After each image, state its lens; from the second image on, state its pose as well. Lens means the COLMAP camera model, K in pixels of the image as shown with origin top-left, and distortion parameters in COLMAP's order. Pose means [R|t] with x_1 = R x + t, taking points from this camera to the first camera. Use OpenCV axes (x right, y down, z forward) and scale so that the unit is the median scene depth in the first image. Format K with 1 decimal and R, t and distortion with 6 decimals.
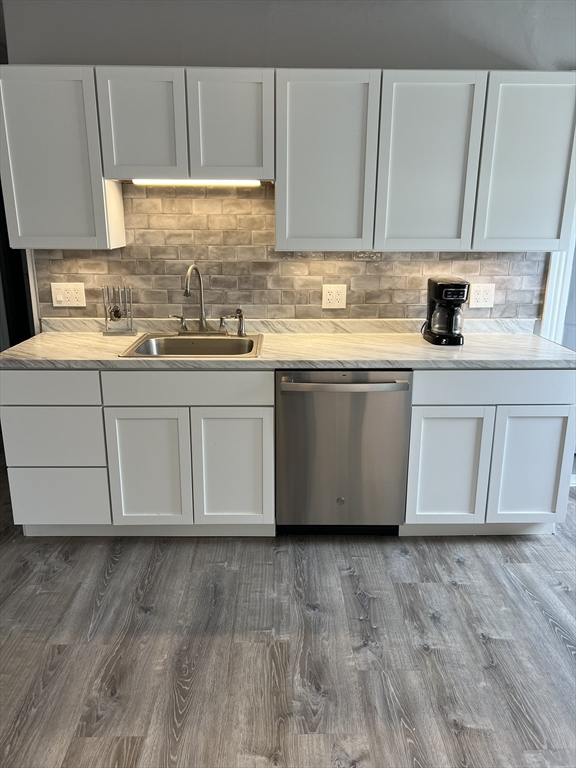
lens RADIAL K [[577.3, 0, 288.0], [0, 577.3, 384.0], [0, 0, 1]] dist [0.032364, -0.006638]
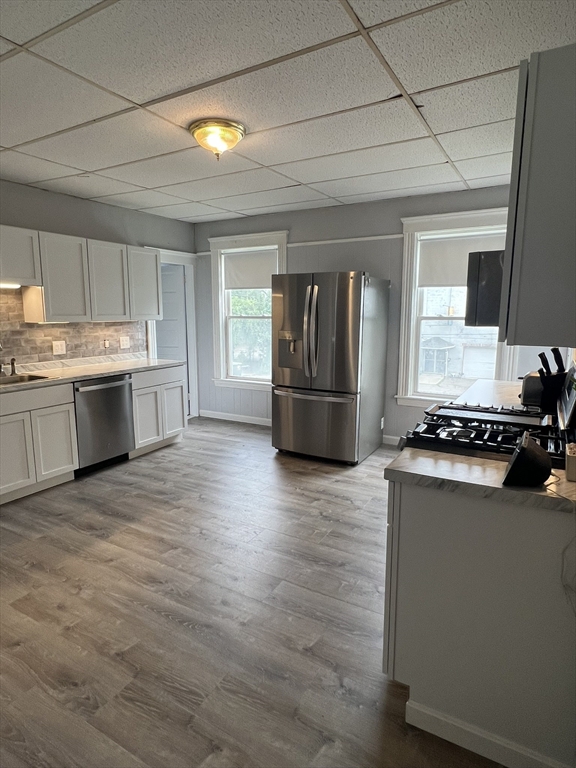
lens RADIAL K [[448.0, 0, 286.3], [0, 448.0, 384.9], [0, 0, 1]] dist [-0.002784, -0.000618]
pose [[0.508571, -0.144301, 0.848842, -0.793270], [0.233753, 0.971970, 0.025182, 0.095717], [-0.828683, 0.185613, 0.528046, -0.319261]]
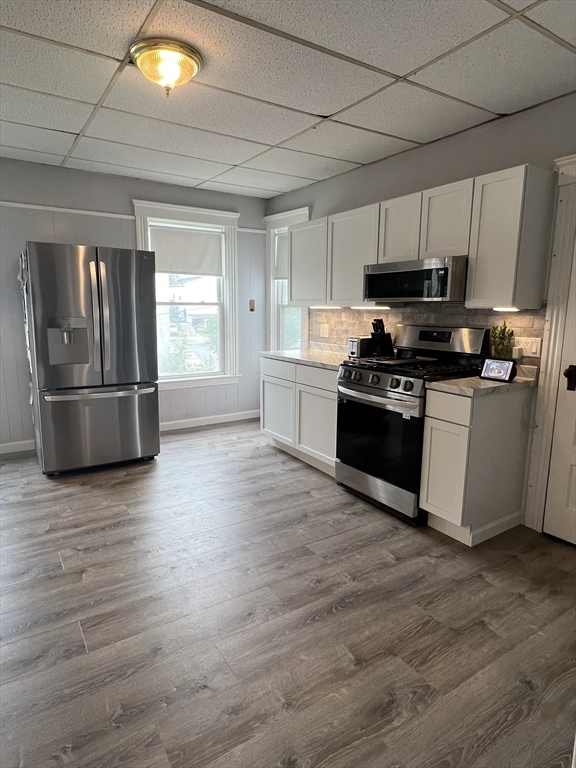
lens RADIAL K [[448.4, 0, 280.8], [0, 448.4, 384.3], [0, 0, 1]] dist [-0.002484, -0.001257]
pose [[-0.529866, -0.153030, 0.834161, -0.802686], [0.219498, 0.925326, 0.309181, -0.107465], [-0.819184, 0.346921, -0.456709, 0.527268]]
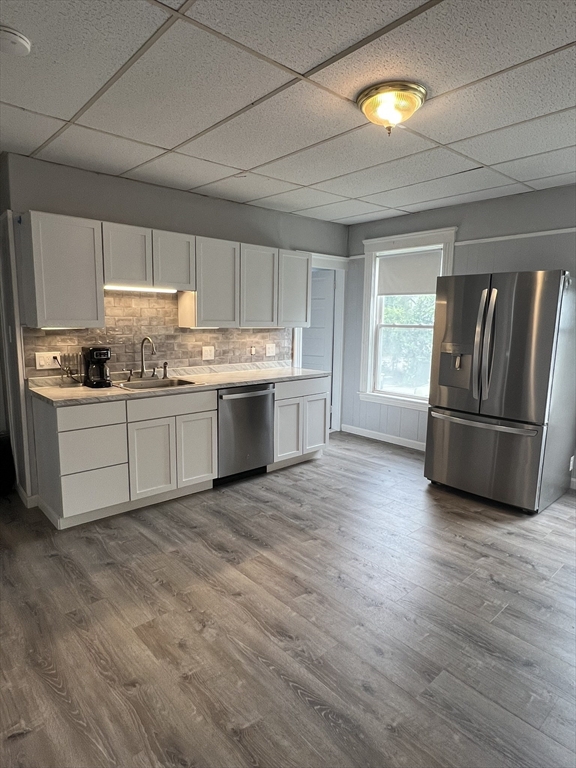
lens RADIAL K [[448.0, 0, 286.3], [0, 448.0, 384.9], [0, 0, 1]] dist [-0.002784, -0.000618]
pose [[0.750072, -0.090452, 0.655141, -0.688054], [0.168224, 0.984115, -0.056729, 0.068987], [-0.639603, 0.152761, 0.753374, -0.203329]]
